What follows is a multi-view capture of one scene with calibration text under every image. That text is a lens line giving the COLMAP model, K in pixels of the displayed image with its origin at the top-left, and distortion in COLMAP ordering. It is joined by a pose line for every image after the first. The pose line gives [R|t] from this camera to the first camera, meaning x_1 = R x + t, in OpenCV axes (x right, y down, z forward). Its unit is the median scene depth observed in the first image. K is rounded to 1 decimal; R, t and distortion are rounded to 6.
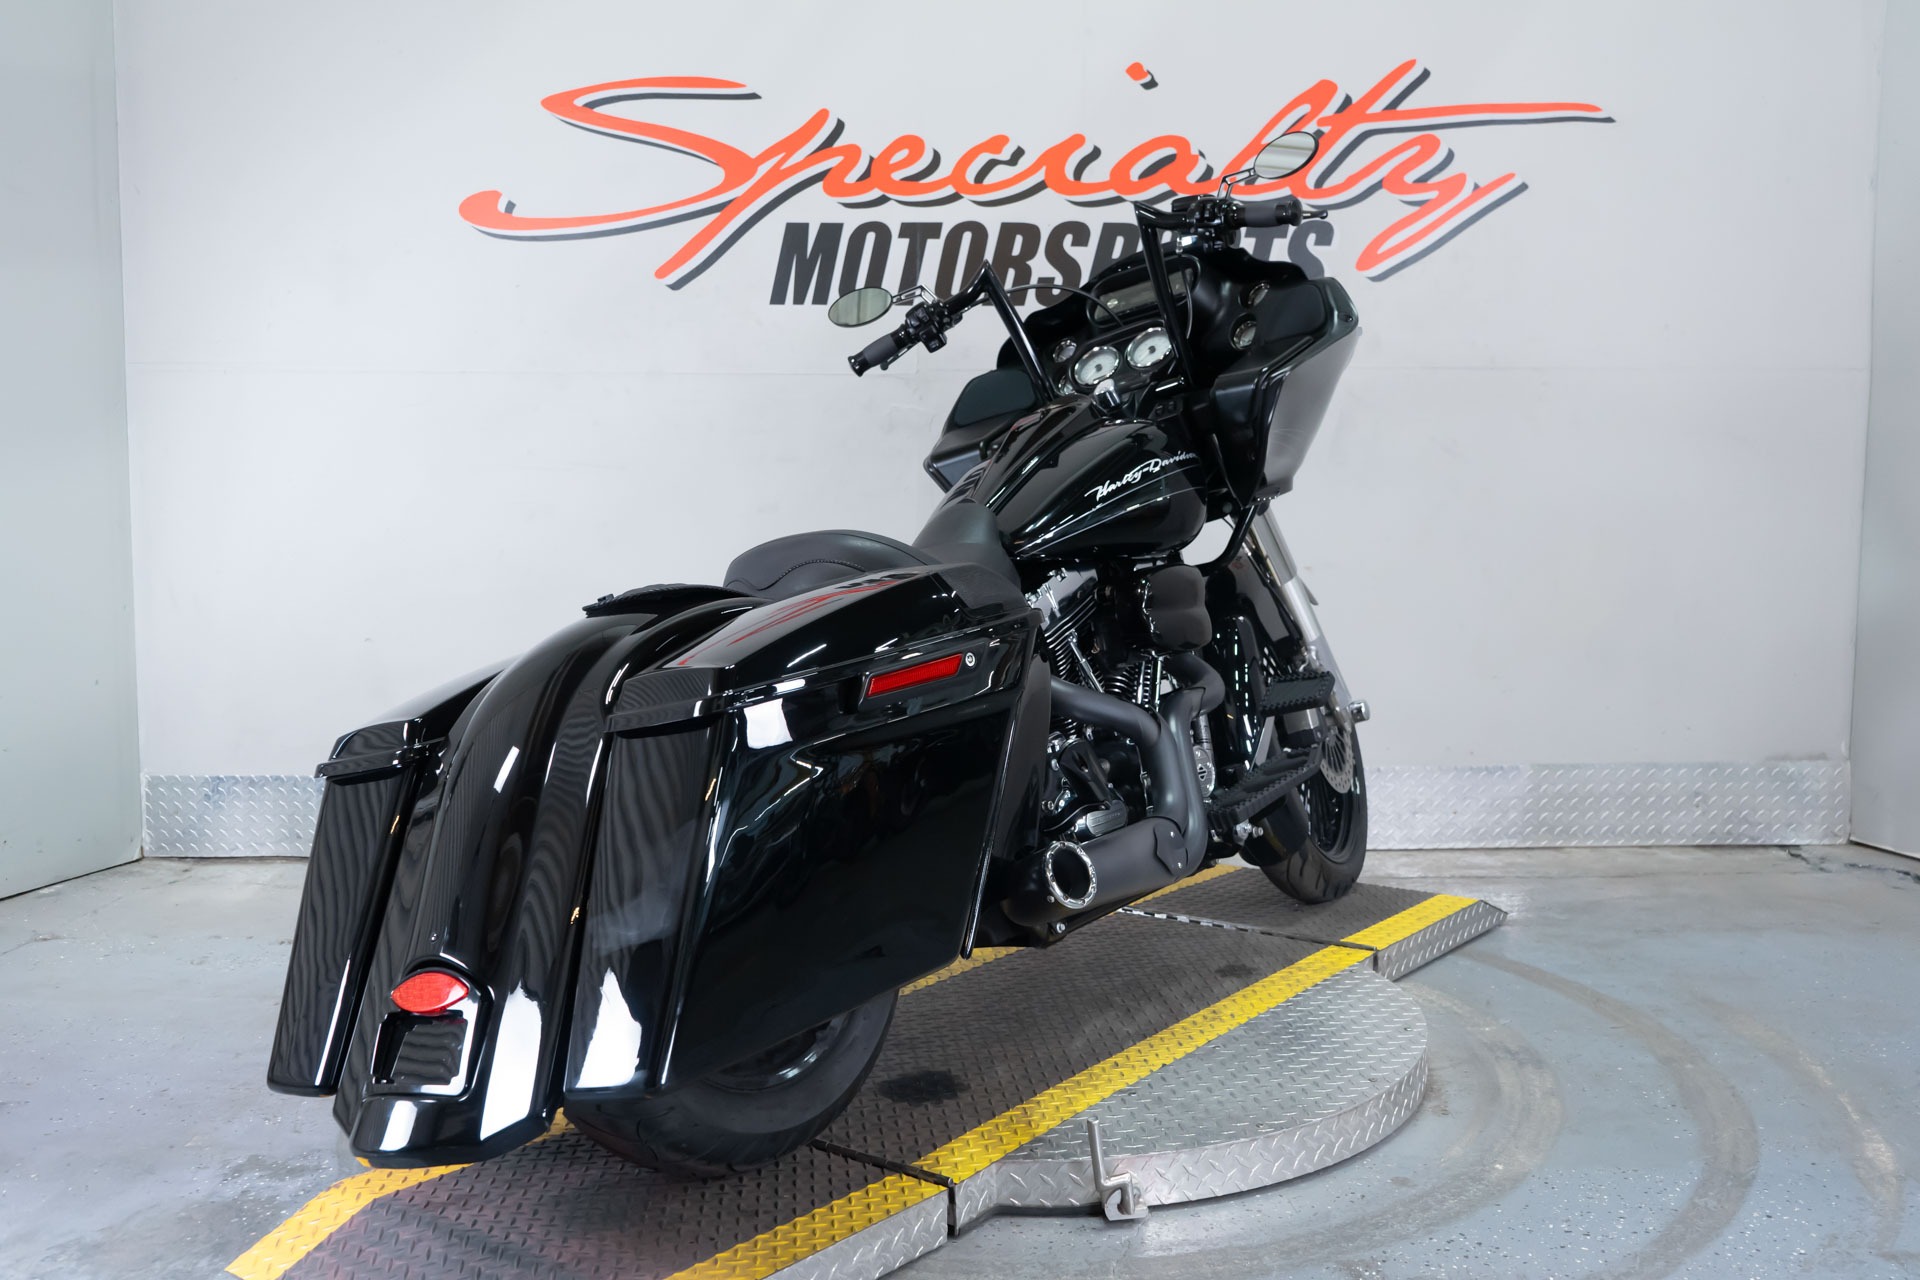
lens RADIAL K [[1792.6, 0, 970.2], [0, 1792.6, 634.9], [0, 0, 1]] dist [0.012587, 0.000000]
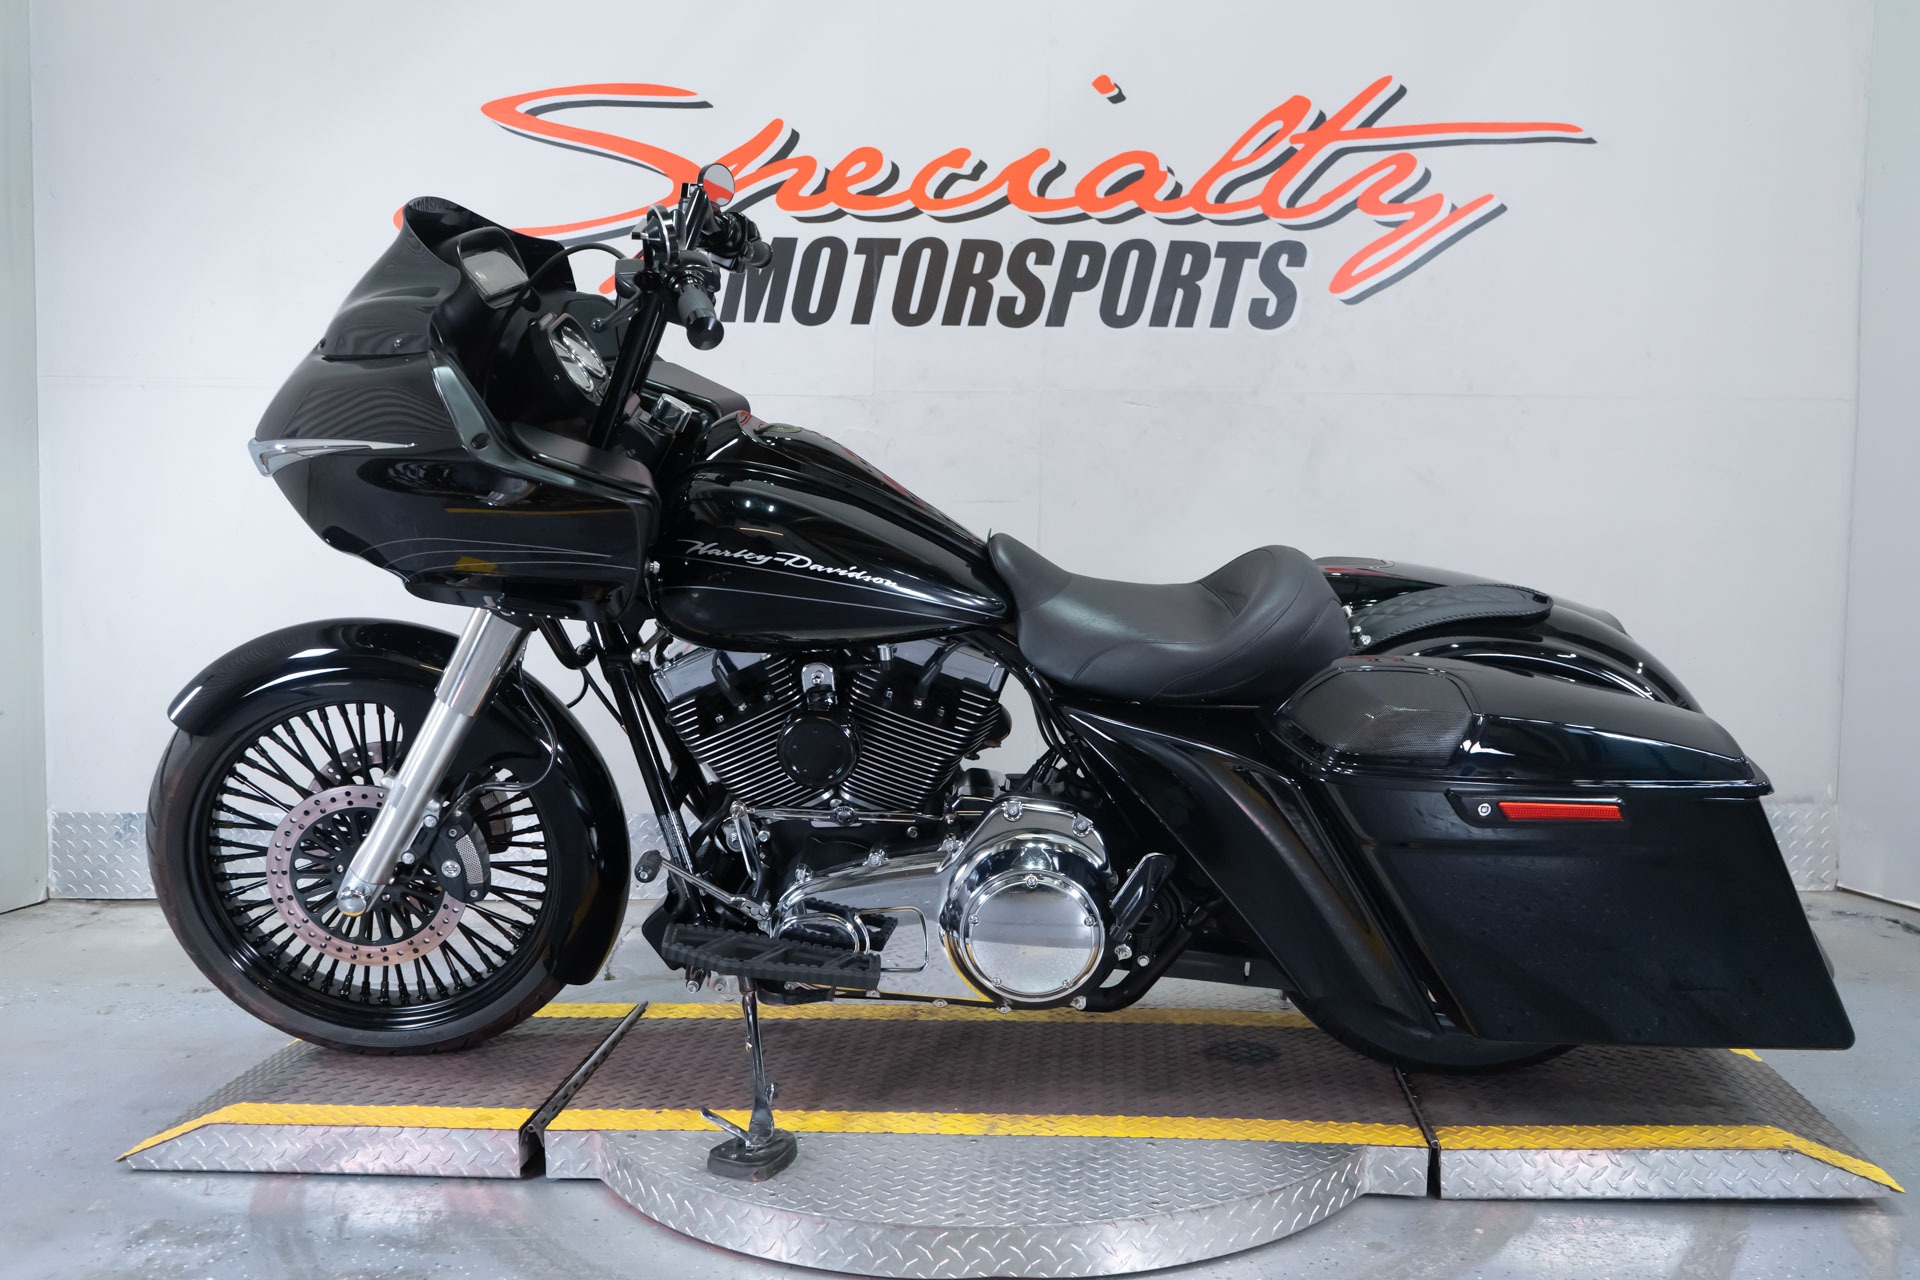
lens RADIAL K [[1861.5, 0, 968.7], [0, 1861.5, 637.3], [0, 0, 1]] dist [0.015337, 0.000000]
pose [[0.999715, 0.006294, 0.023011, -0.000683], [-0.005929, 0.999856, -0.015898, -0.000974], [-0.023108, 0.015757, 0.999609, 0.006299]]
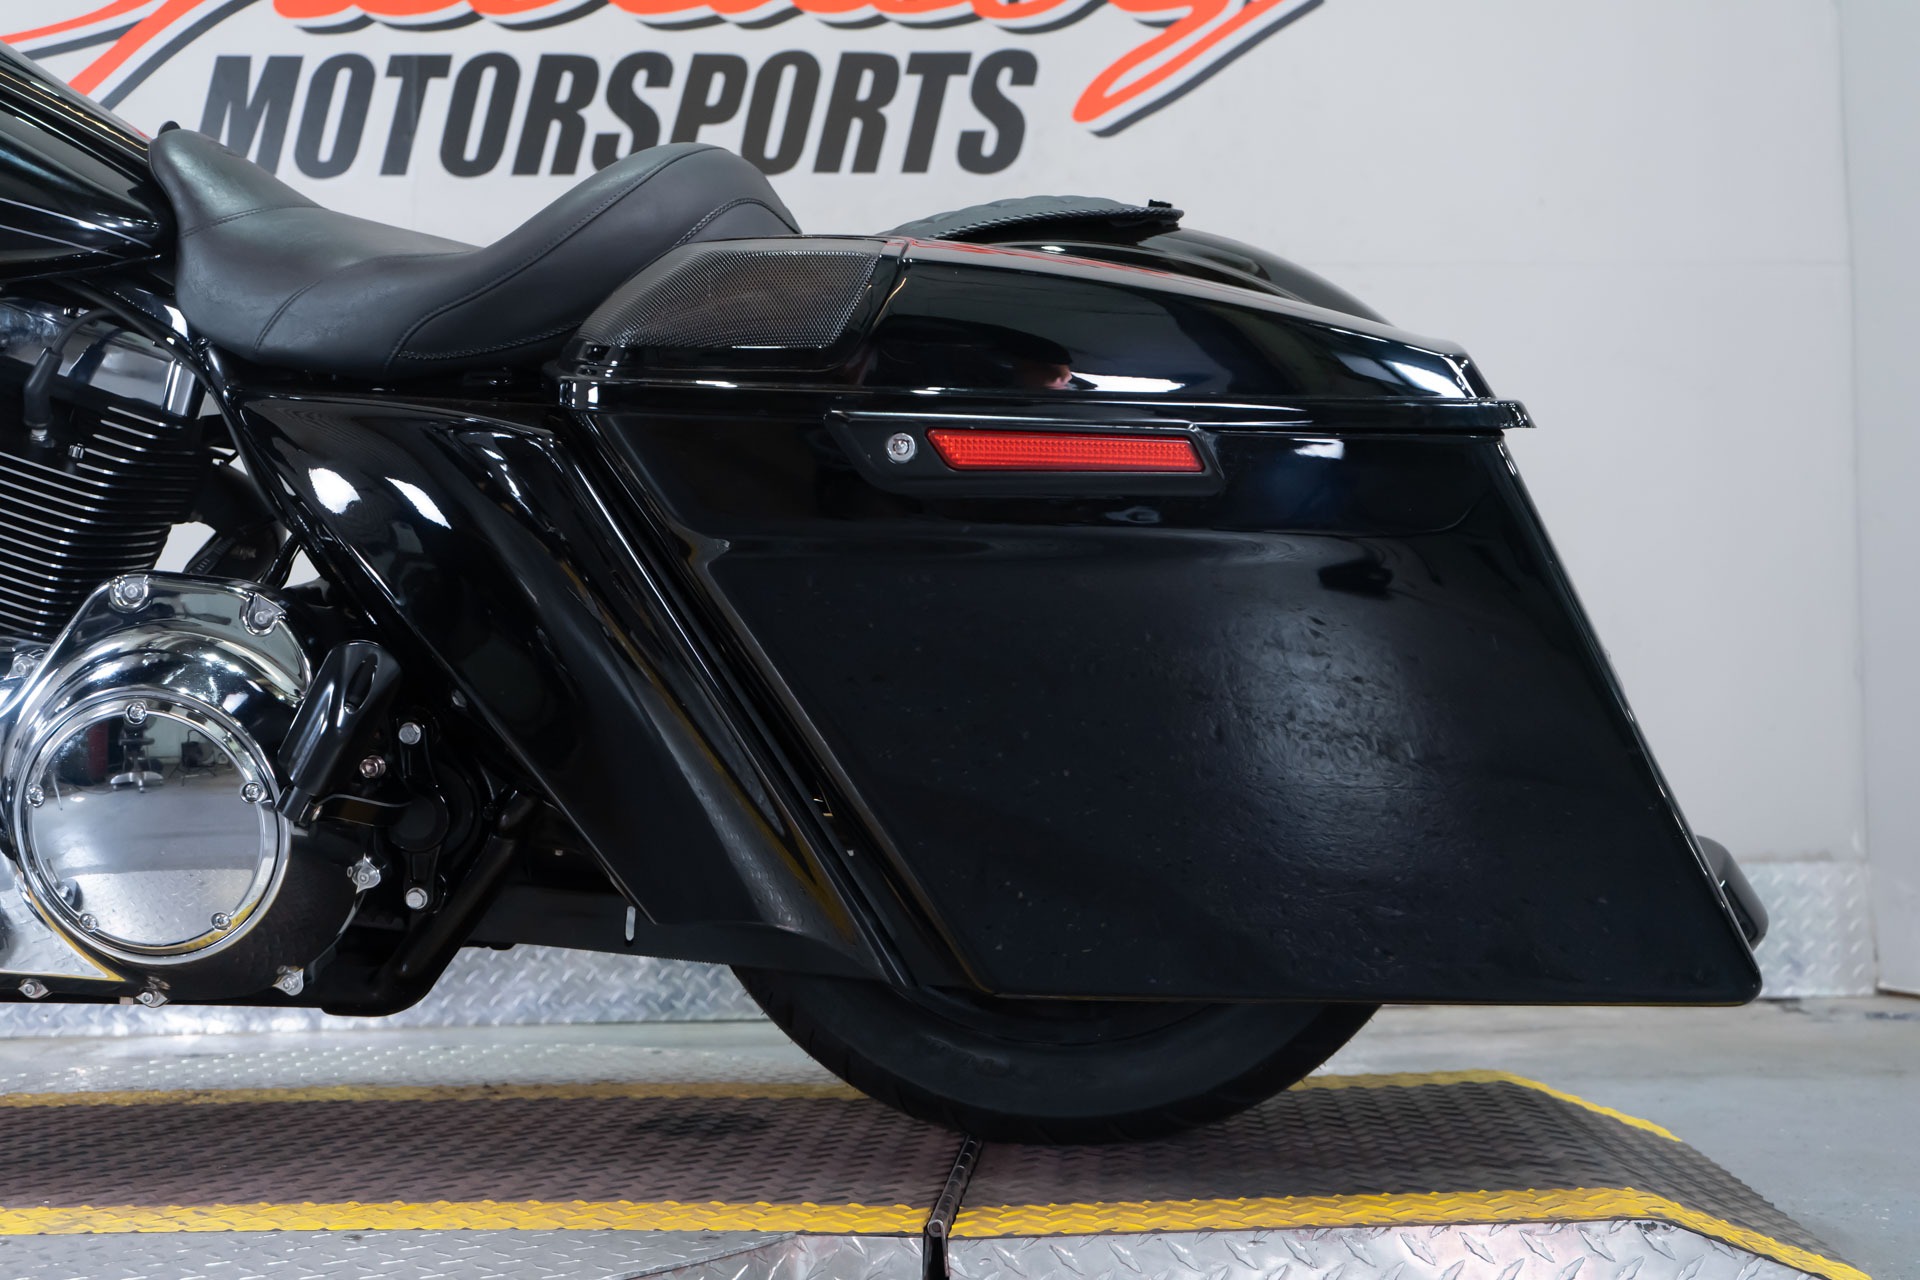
lens RADIAL K [[2101.3, 0, 961.8], [0, 2101.3, 640.2], [0, 0, 1]] dist [0.018369, 0.000000]
pose [[0.999863, -0.005387, 0.015662, 0.161062], [0.007831, 0.987011, -0.160460, 0.112154], [-0.014595, 0.160561, 0.986918, 0.261938]]
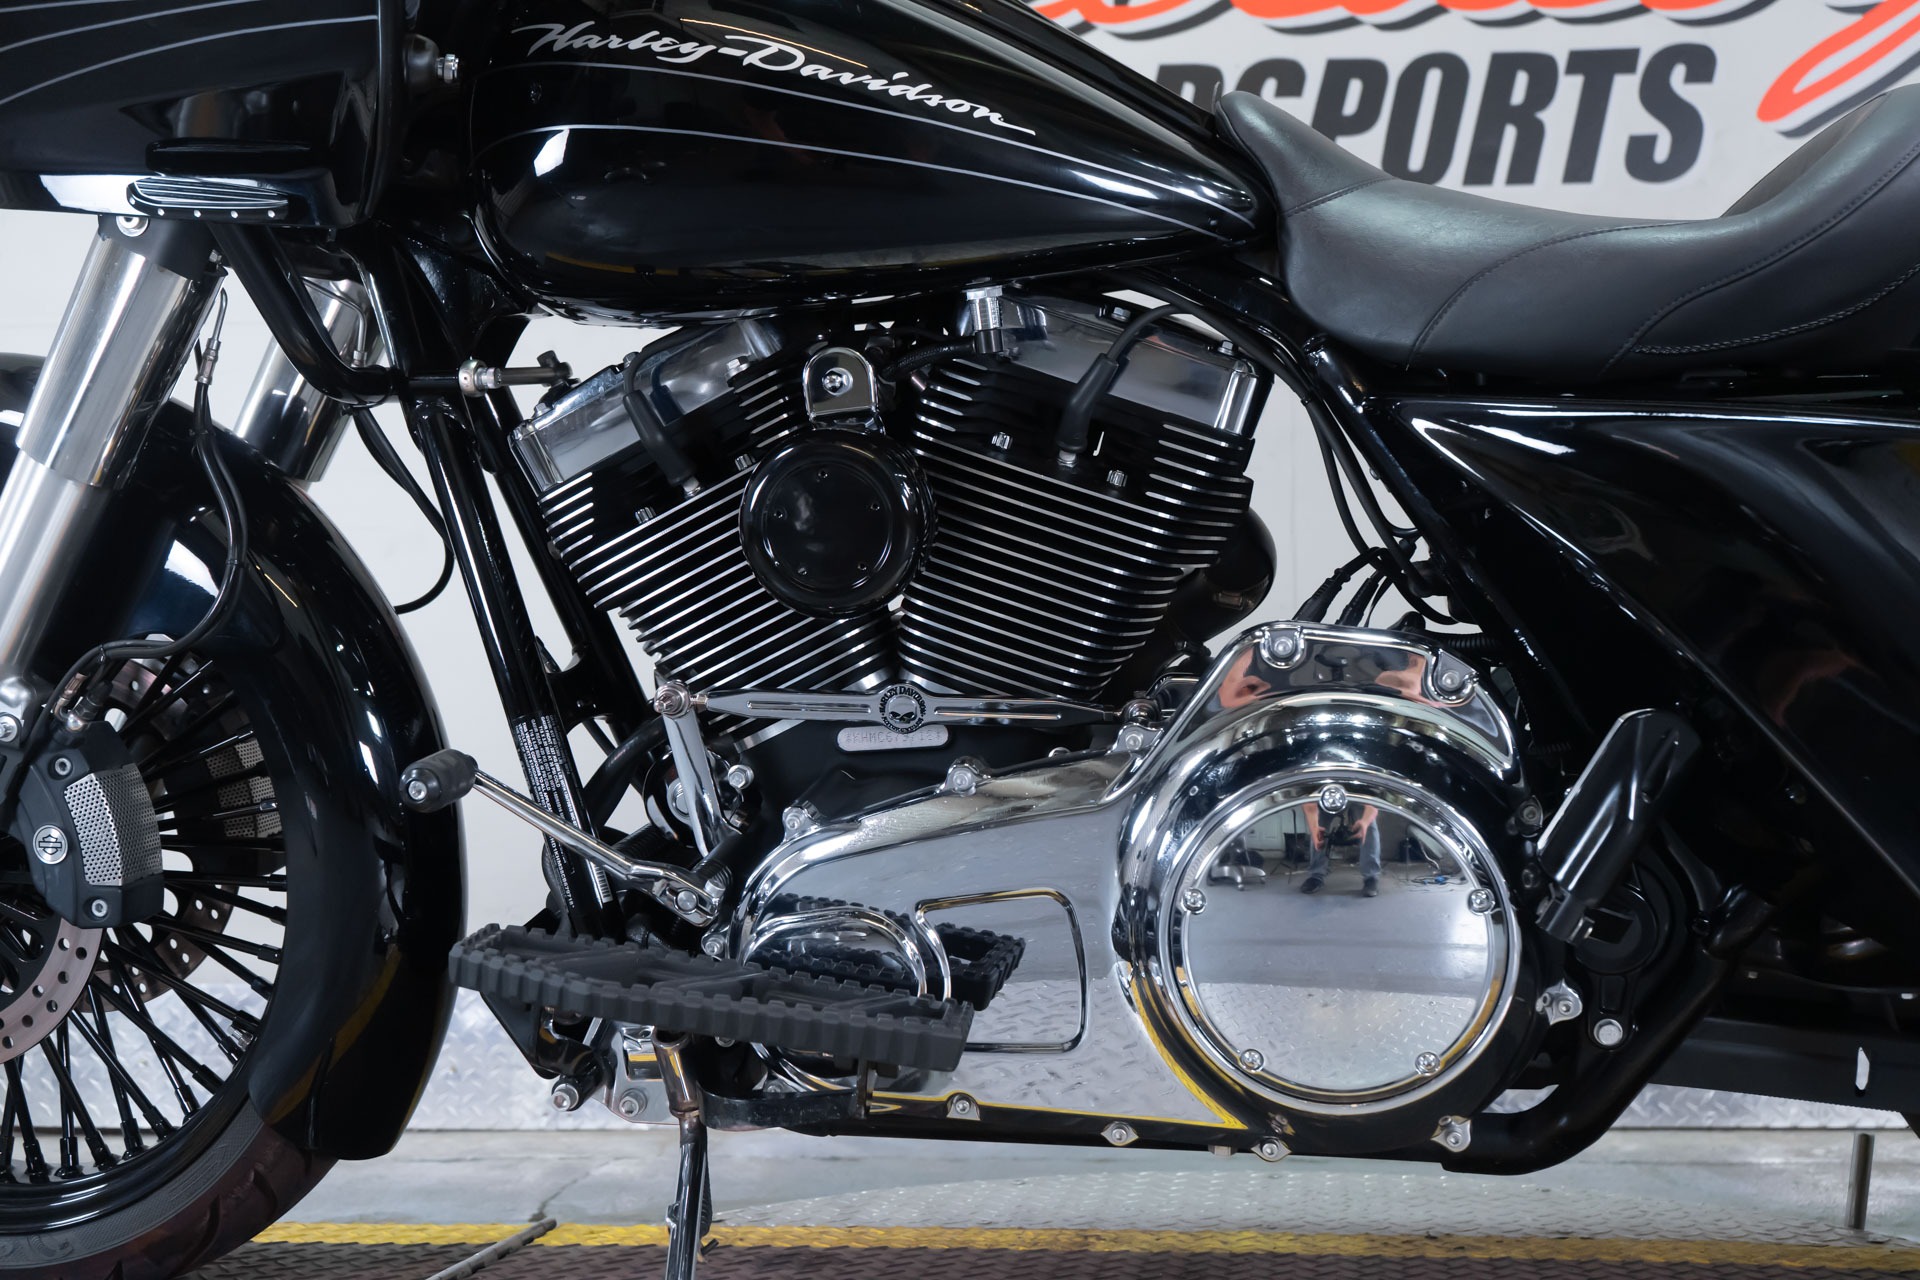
lens RADIAL K [[2101.3, 0, 978.3], [0, 2101.3, 641.3], [0, 0, 1]] dist [0.018369, 0.000000]
pose [[0.997191, -0.007305, -0.074544, 0.007913], [-0.006764, 0.982384, -0.186753, 0.099151], [0.074595, 0.186732, 0.979575, 0.328475]]
